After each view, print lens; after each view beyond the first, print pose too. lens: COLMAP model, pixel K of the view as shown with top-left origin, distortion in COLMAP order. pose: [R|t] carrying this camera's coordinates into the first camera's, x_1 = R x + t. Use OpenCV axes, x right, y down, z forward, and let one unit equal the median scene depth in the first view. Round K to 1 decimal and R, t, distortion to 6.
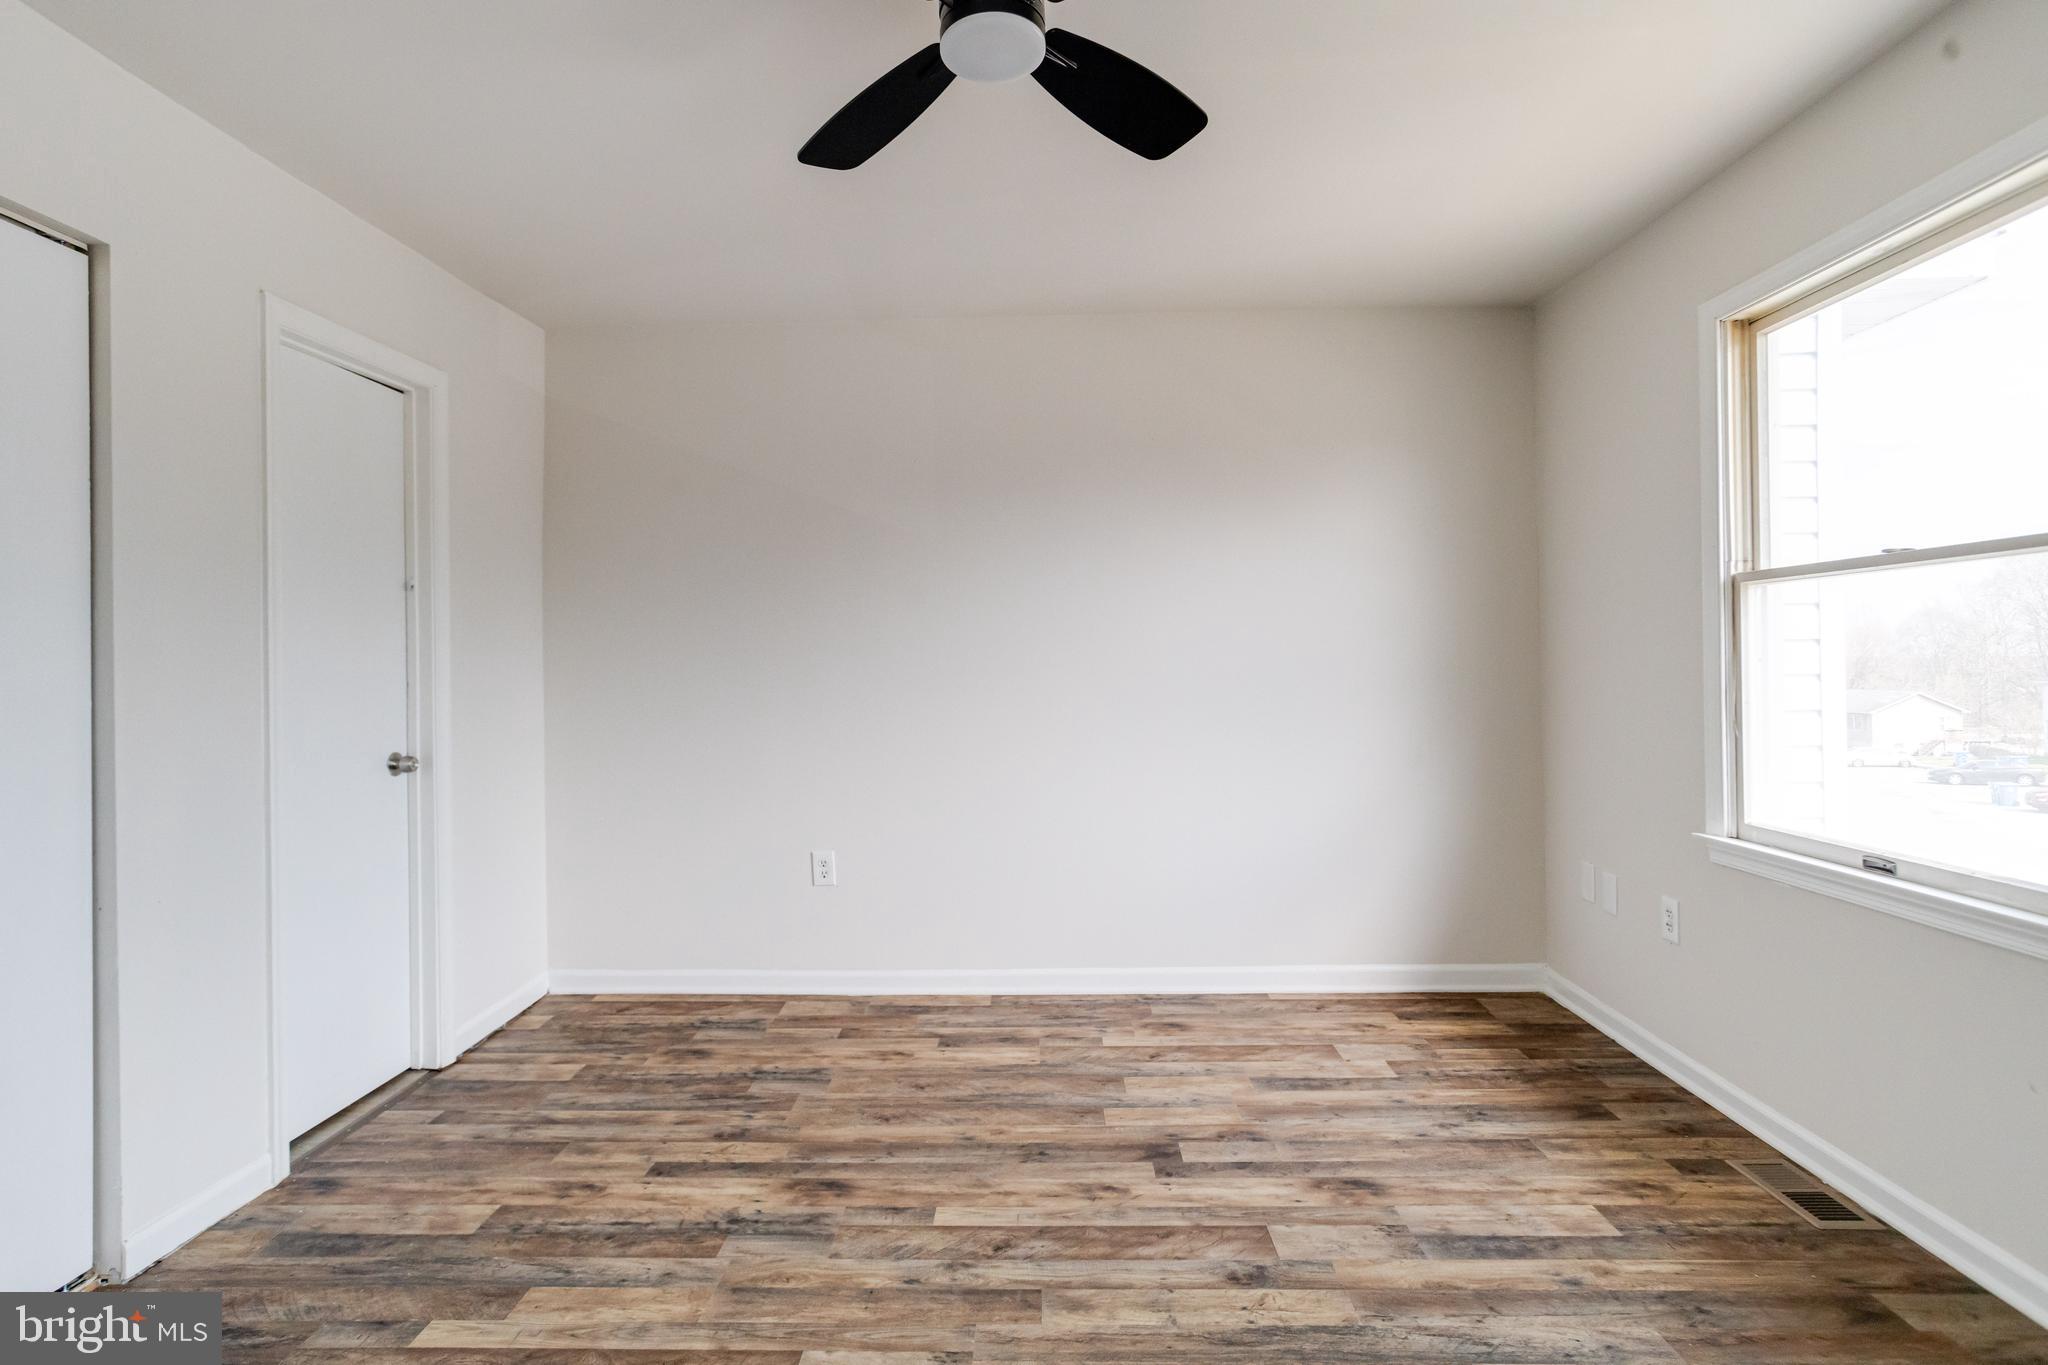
lens RADIAL K [[1000.0, 0, 1011.3], [0, 1000.0, 655.5], [0, 0, 1]] dist [-0.027067, 0.018771]
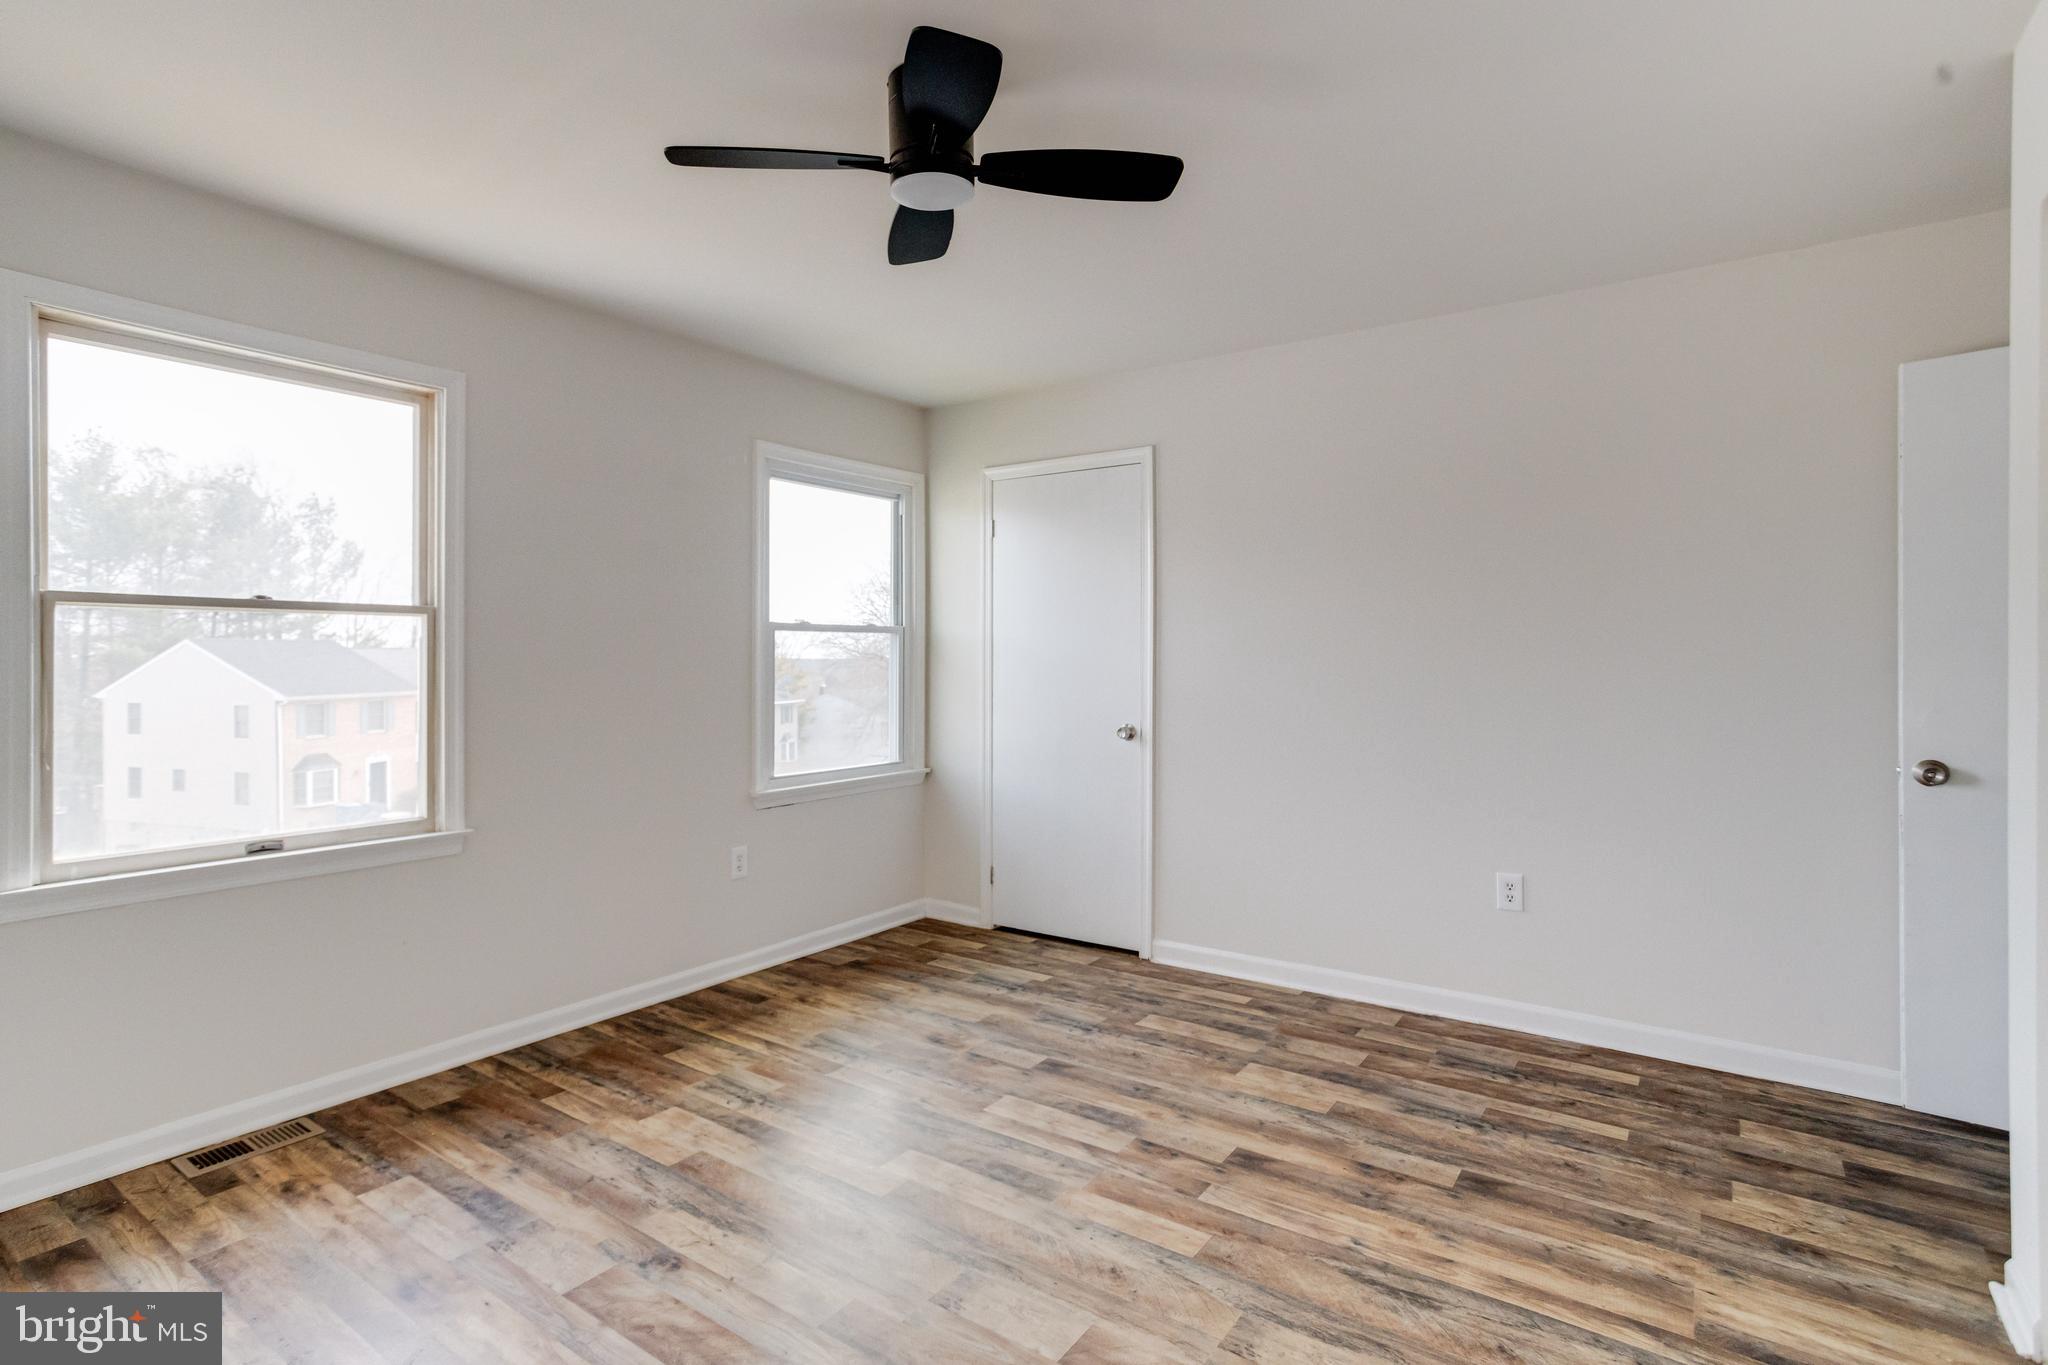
lens RADIAL K [[1000.0, 0, 1009.8], [0, 1000.0, 666.8], [0, 0, 1]] dist [-0.027067, 0.018771]
pose [[-0.828770, 0.007812, 0.559535, -0.504846], [0.004016, 0.999960, -0.008013, -0.001705], [-0.559575, -0.004393, -0.828768, 1.268661]]
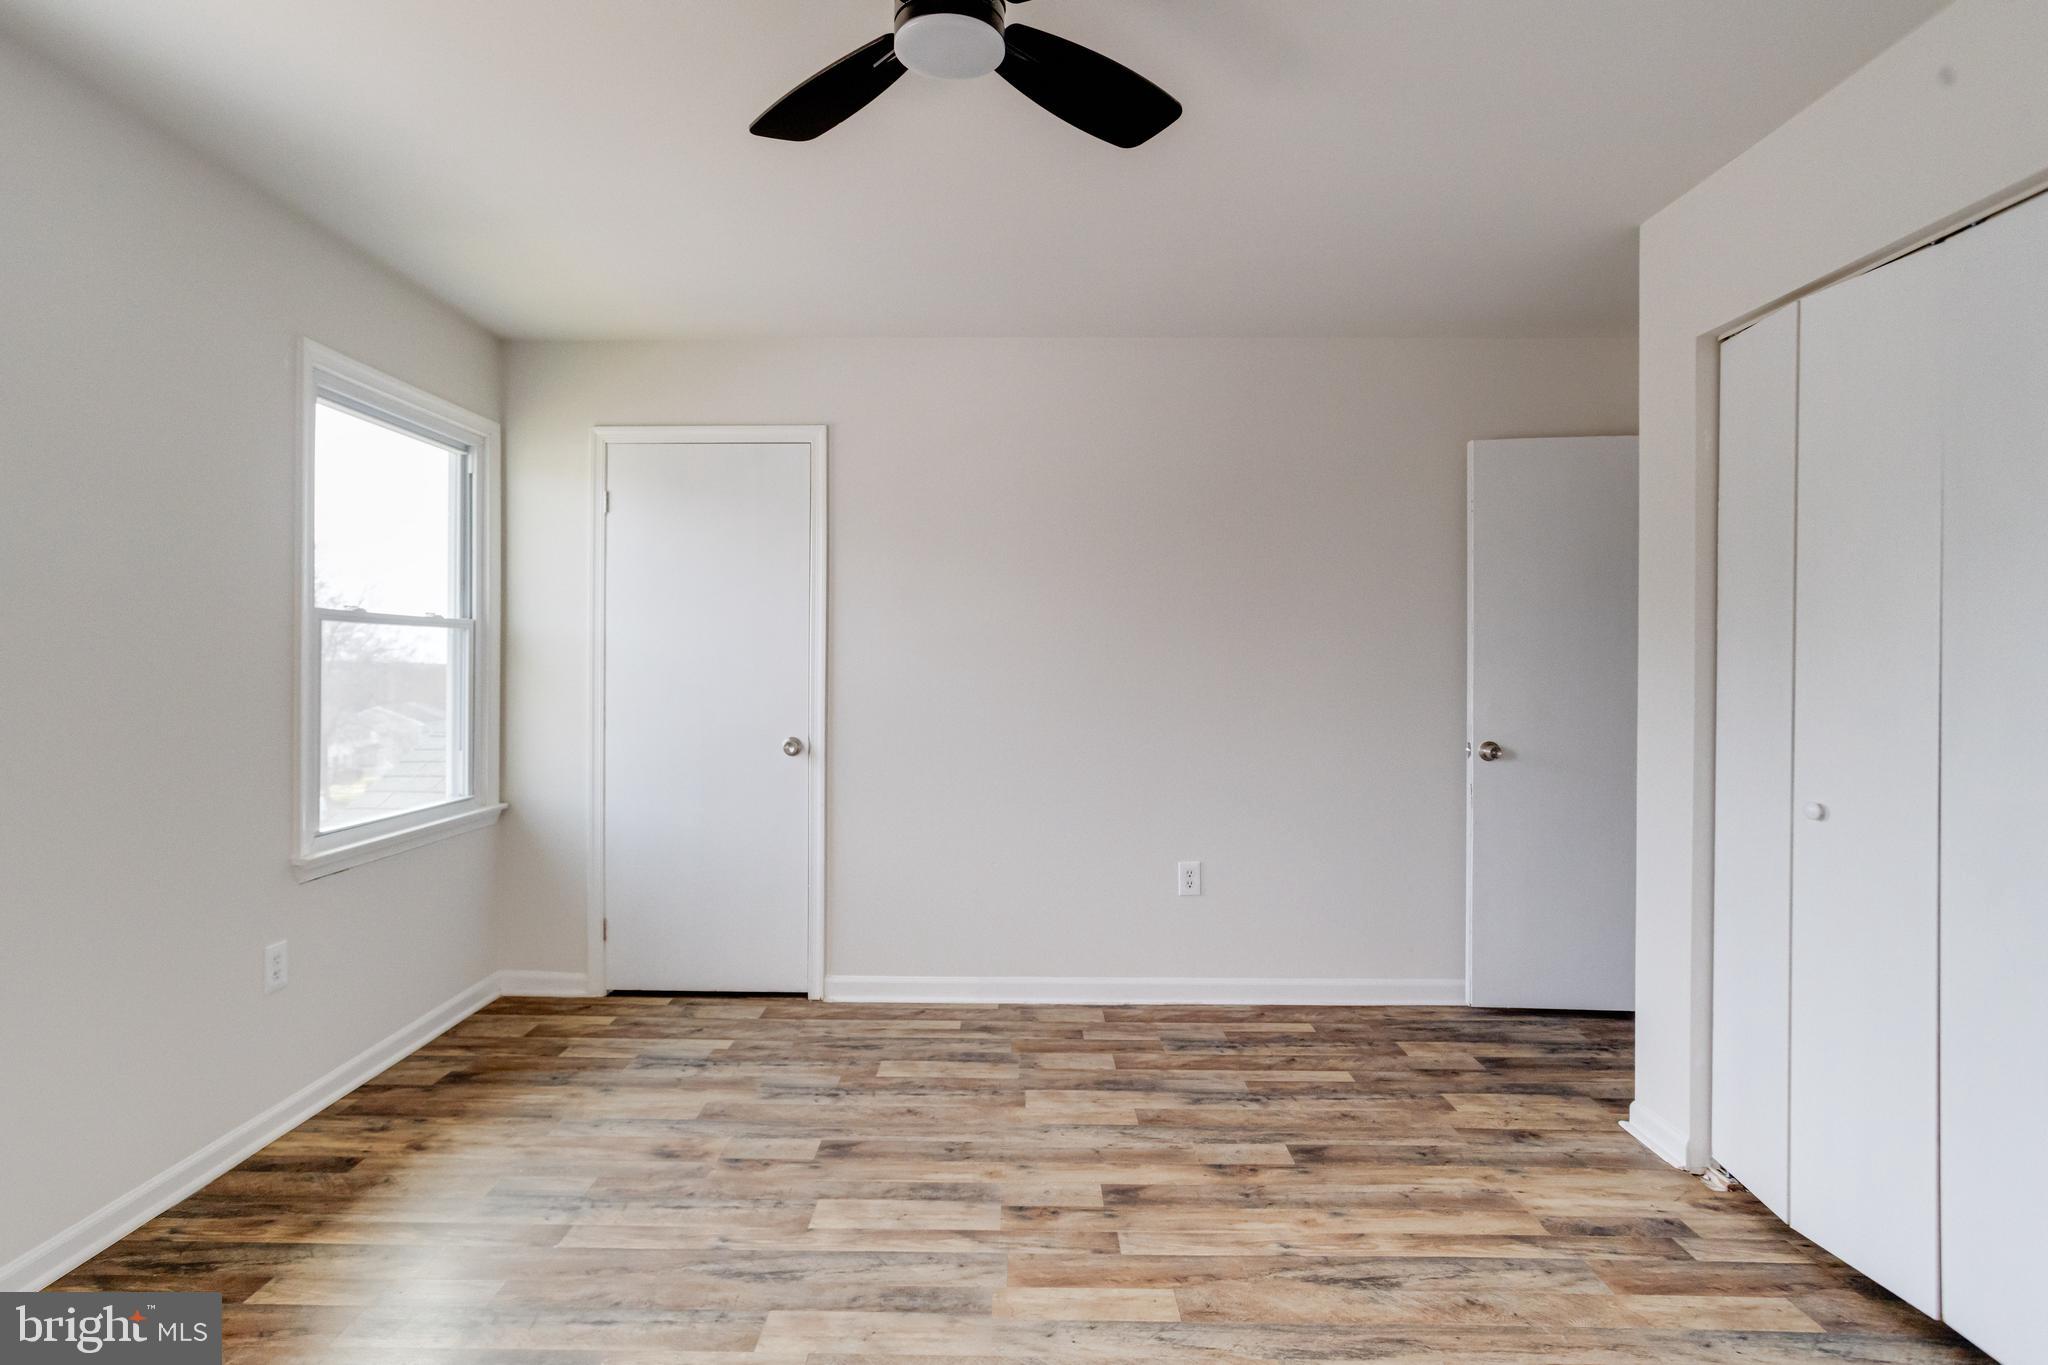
lens RADIAL K [[1000.0, 0, 989.5], [0, 1000.0, 663.3], [0, 0, 1]] dist [-0.027067, 0.018771]
pose [[-0.999945, 0.007637, -0.007138, -0.027550], [0.007733, 0.999879, -0.013487, -0.005326], [0.007035, -0.013541, -0.999884, 1.254137]]
